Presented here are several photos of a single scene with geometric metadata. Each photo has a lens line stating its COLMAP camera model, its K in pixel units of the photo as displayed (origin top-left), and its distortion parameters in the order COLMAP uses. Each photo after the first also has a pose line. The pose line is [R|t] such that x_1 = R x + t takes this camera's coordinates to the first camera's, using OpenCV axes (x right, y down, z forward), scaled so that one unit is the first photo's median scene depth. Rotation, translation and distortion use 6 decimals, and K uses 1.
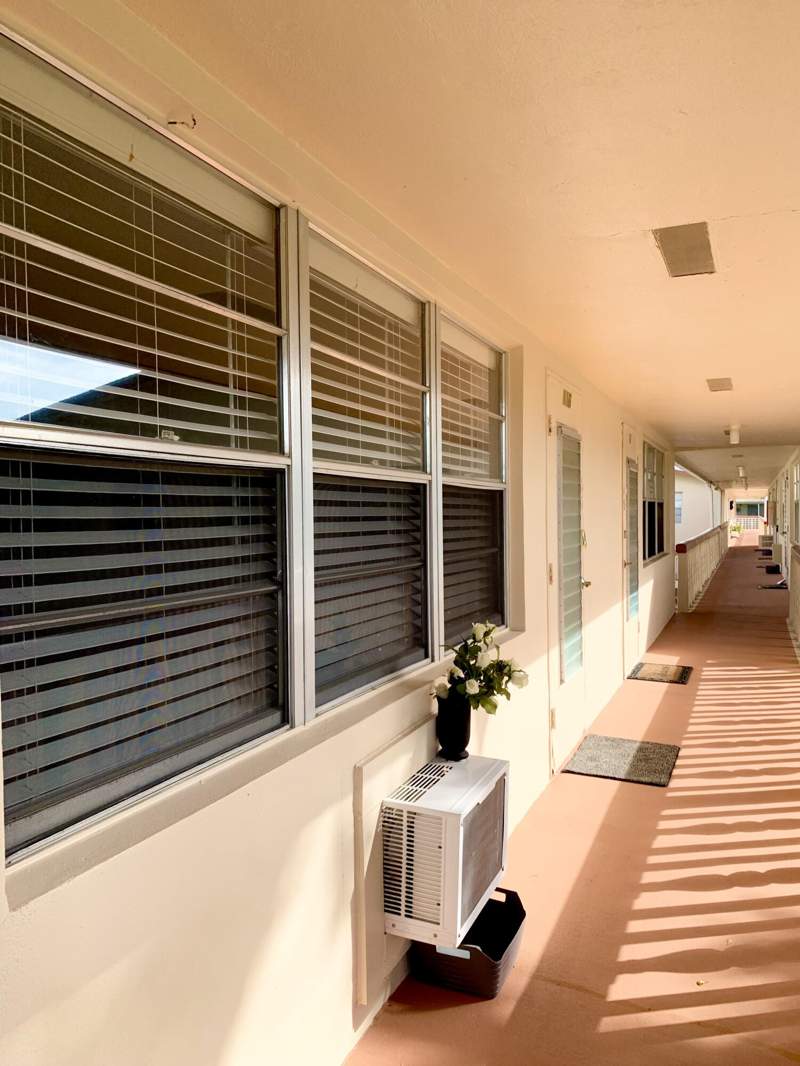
lens RADIAL K [[795.5, 0, 400.0], [0, 795.5, 533.0], [0, 0, 1]] dist [-0.001762, 0.000148]
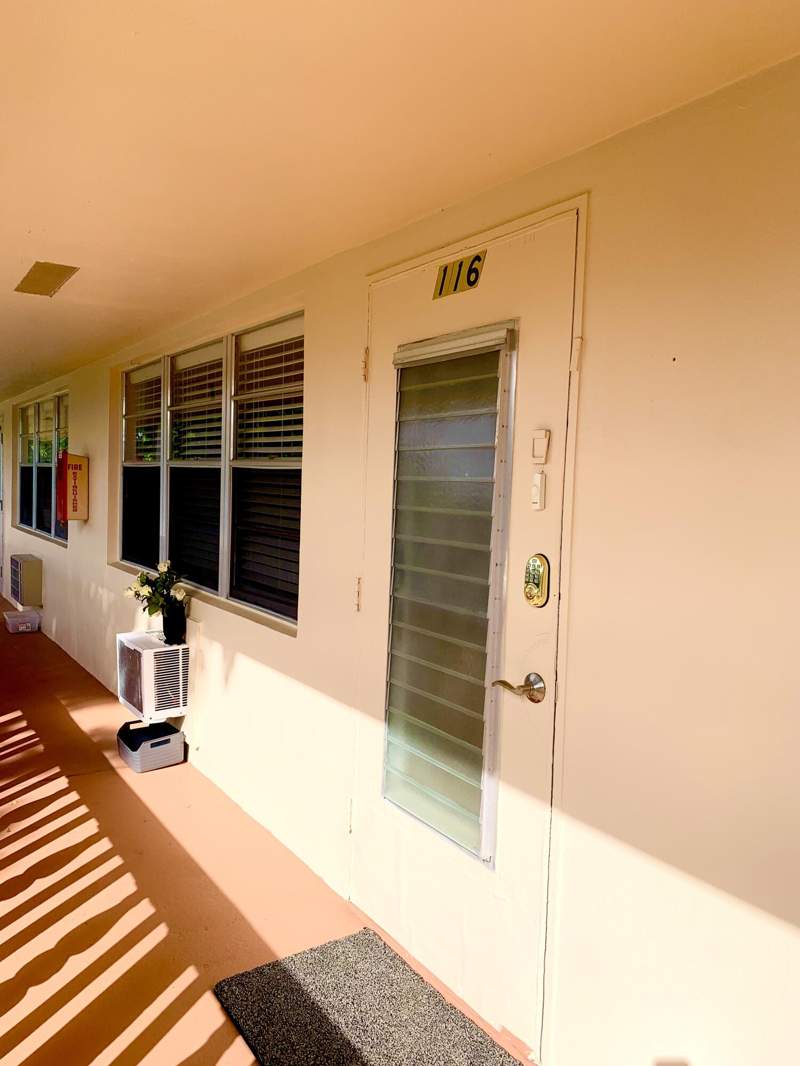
lens RADIAL K [[795.5, 0, 400.0], [0, 795.5, 533.0], [0, 0, 1]] dist [-0.001762, 0.000148]
pose [[-0.533866, 0.040037, -0.844621, 0.932762], [-0.051052, 0.995530, 0.079460, -0.065022], [0.844026, 0.085540, -0.529436, 1.780205]]
